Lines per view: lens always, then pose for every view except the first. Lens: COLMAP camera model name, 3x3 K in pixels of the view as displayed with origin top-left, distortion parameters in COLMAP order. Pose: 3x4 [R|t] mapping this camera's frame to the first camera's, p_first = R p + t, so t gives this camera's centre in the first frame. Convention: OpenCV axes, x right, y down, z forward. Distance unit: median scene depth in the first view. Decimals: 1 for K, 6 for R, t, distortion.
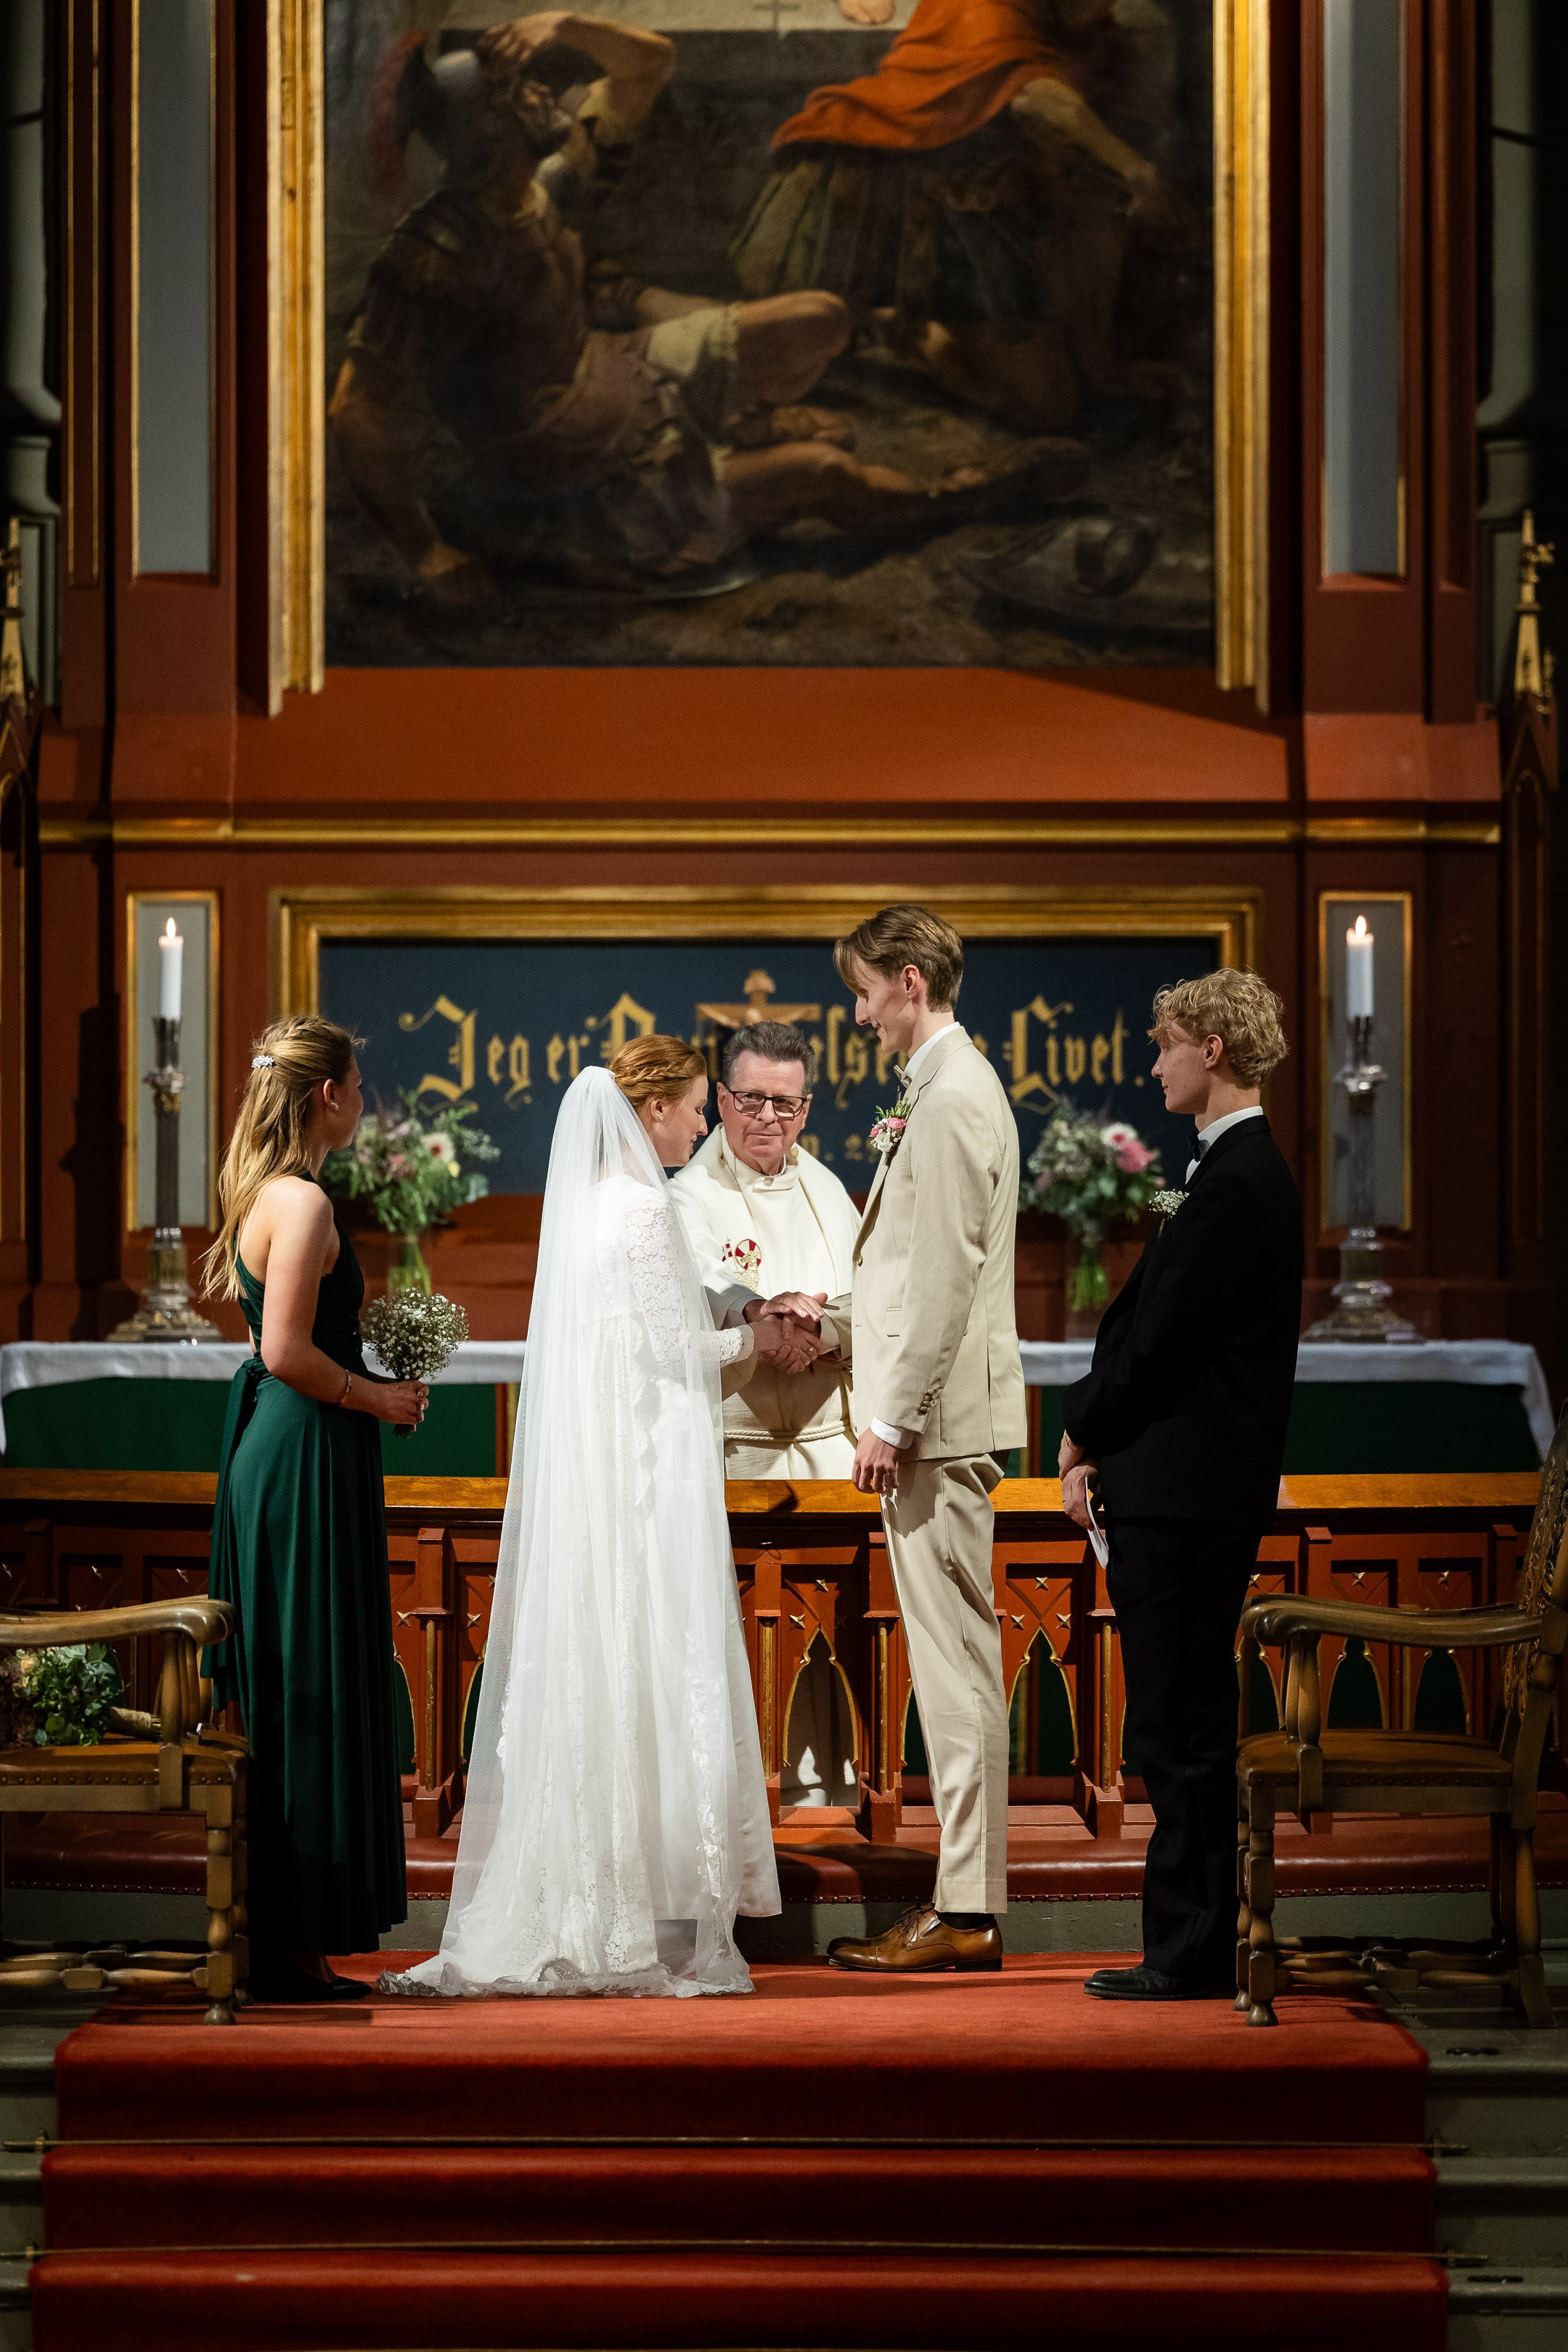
lens RADIAL K [[13572.6, 0, 777.2], [0, 13572.6, 1177.9], [0, 0, 1]] dist [0.245036, 0.000000]
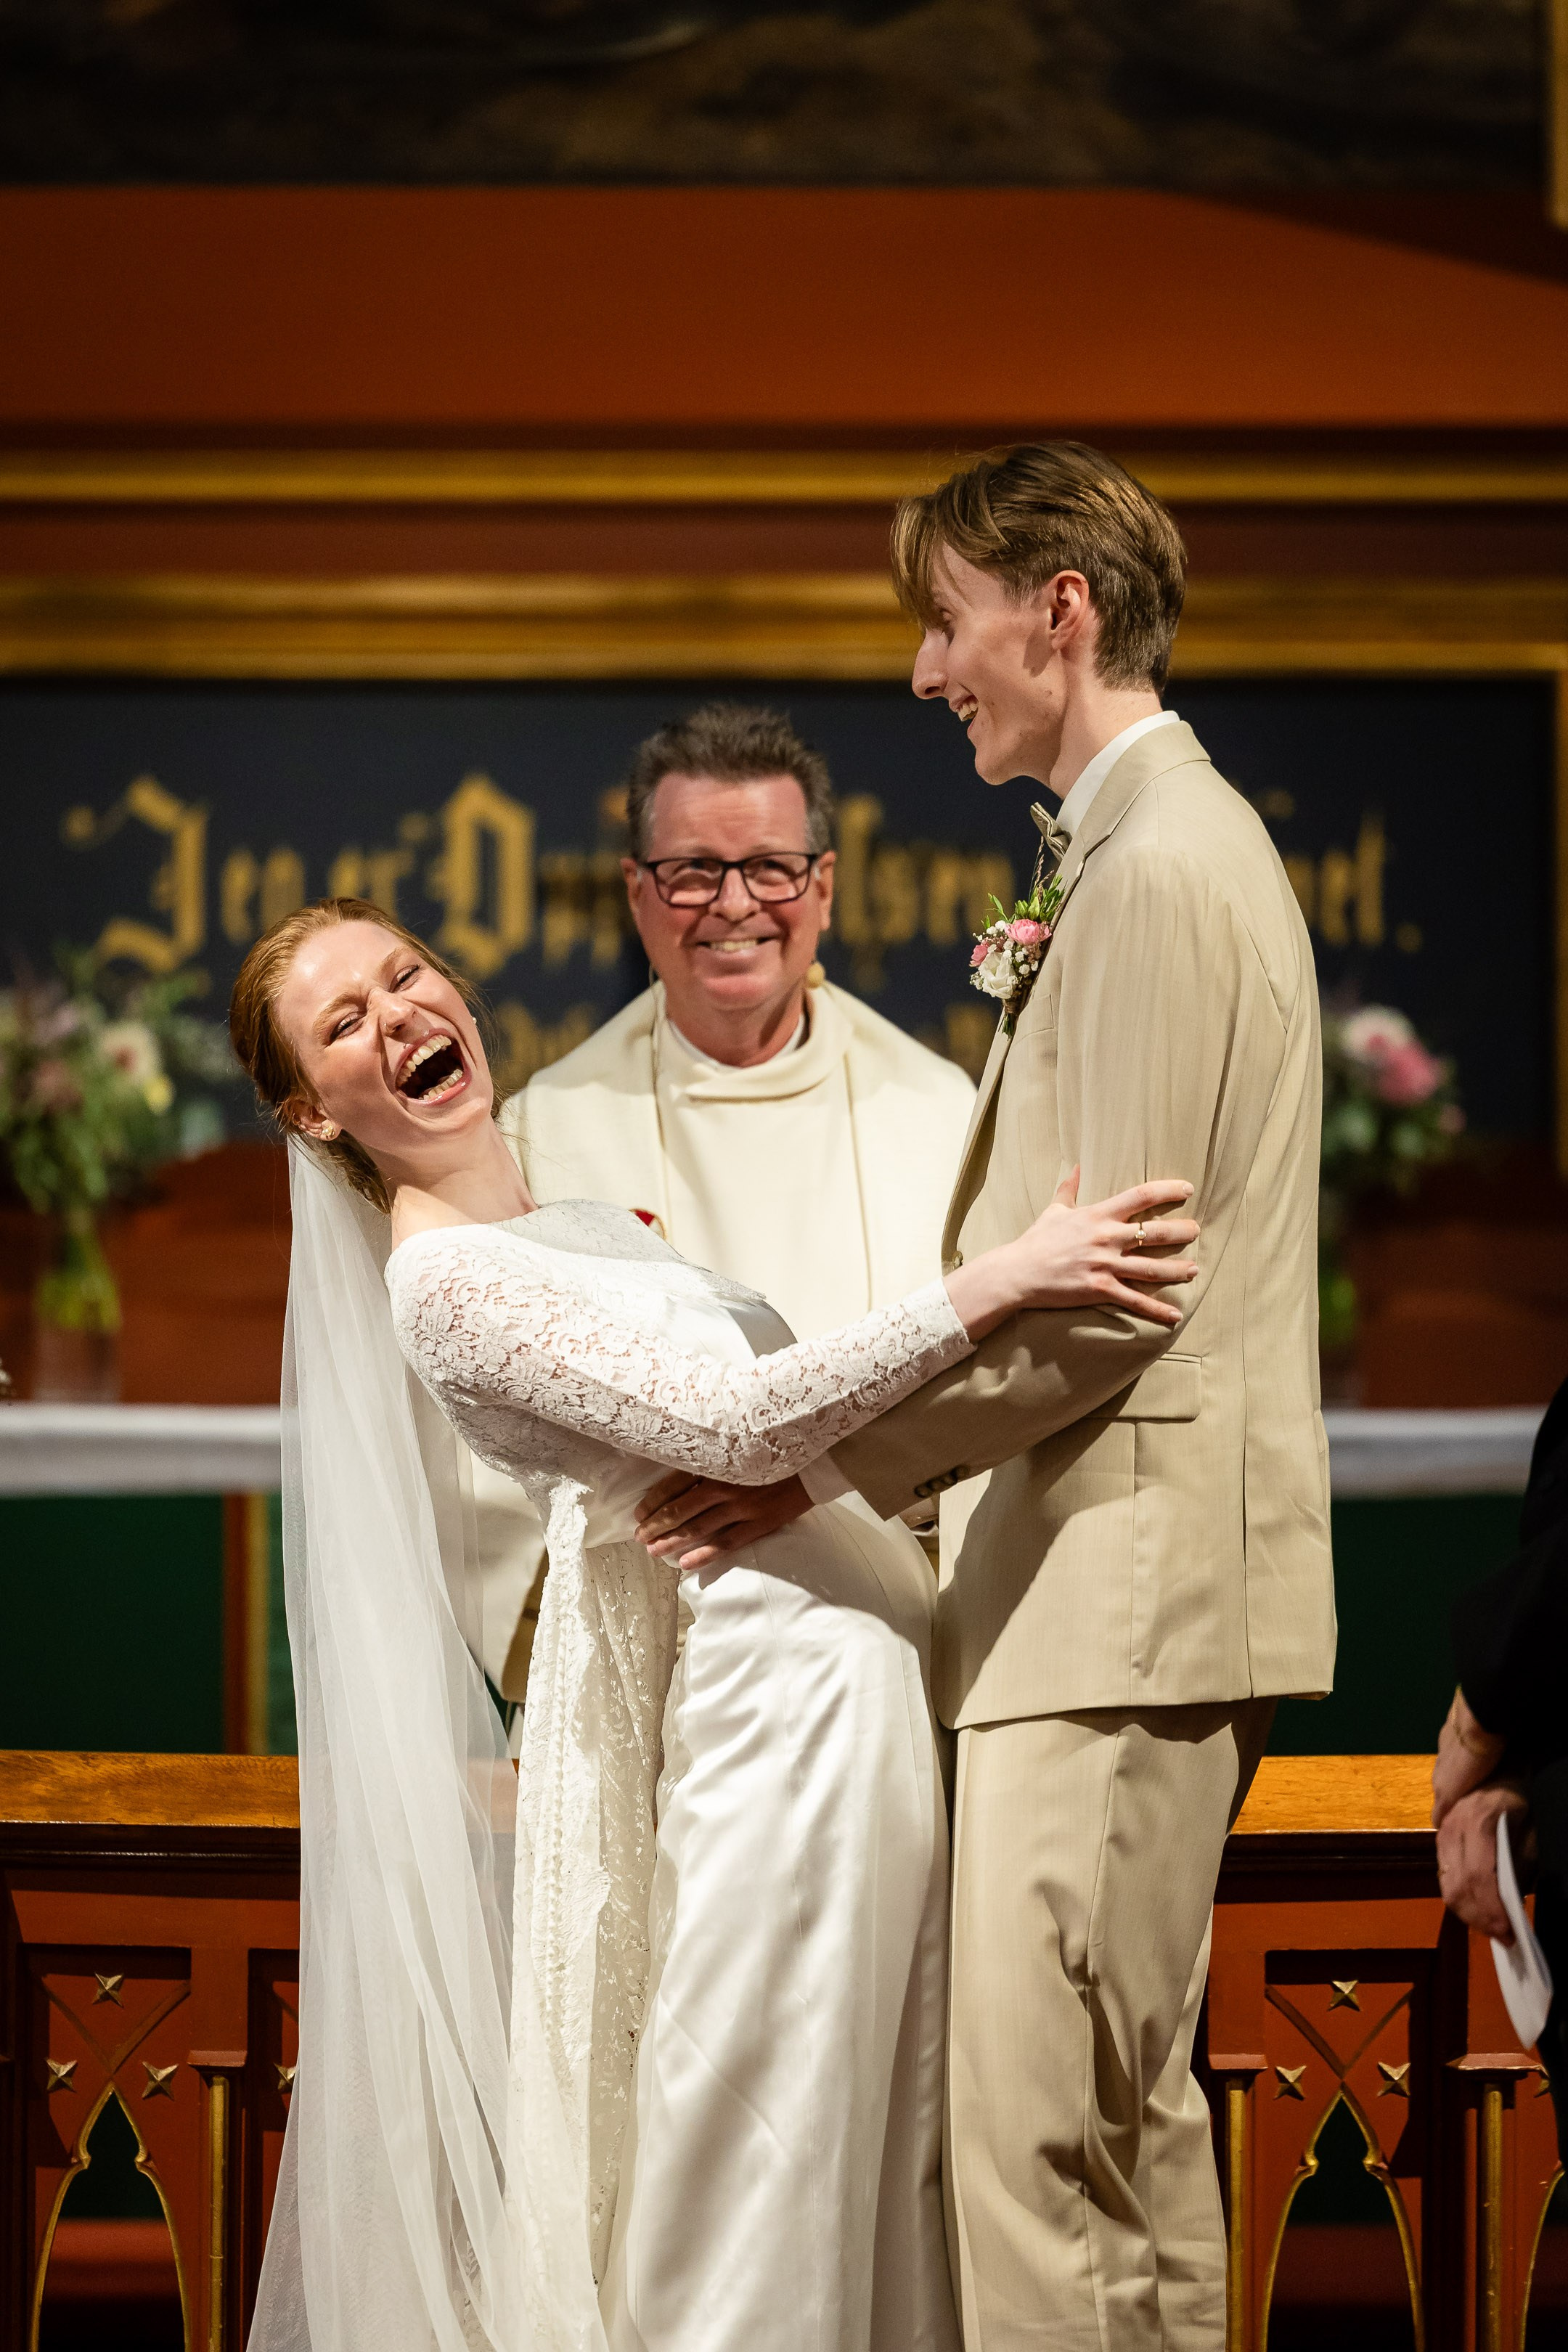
lens RADIAL K [[13572.6, 0, 775.3], [0, 13572.6, 1163.0], [0, 0, 1]] dist [0.245036, 0.000000]
pose [[0.999994, 0.002845, 0.002044, -0.000074], [-0.002842, 0.999995, -0.001688, 0.002981], [-0.002048, 0.001682, 0.999996, 0.451853]]
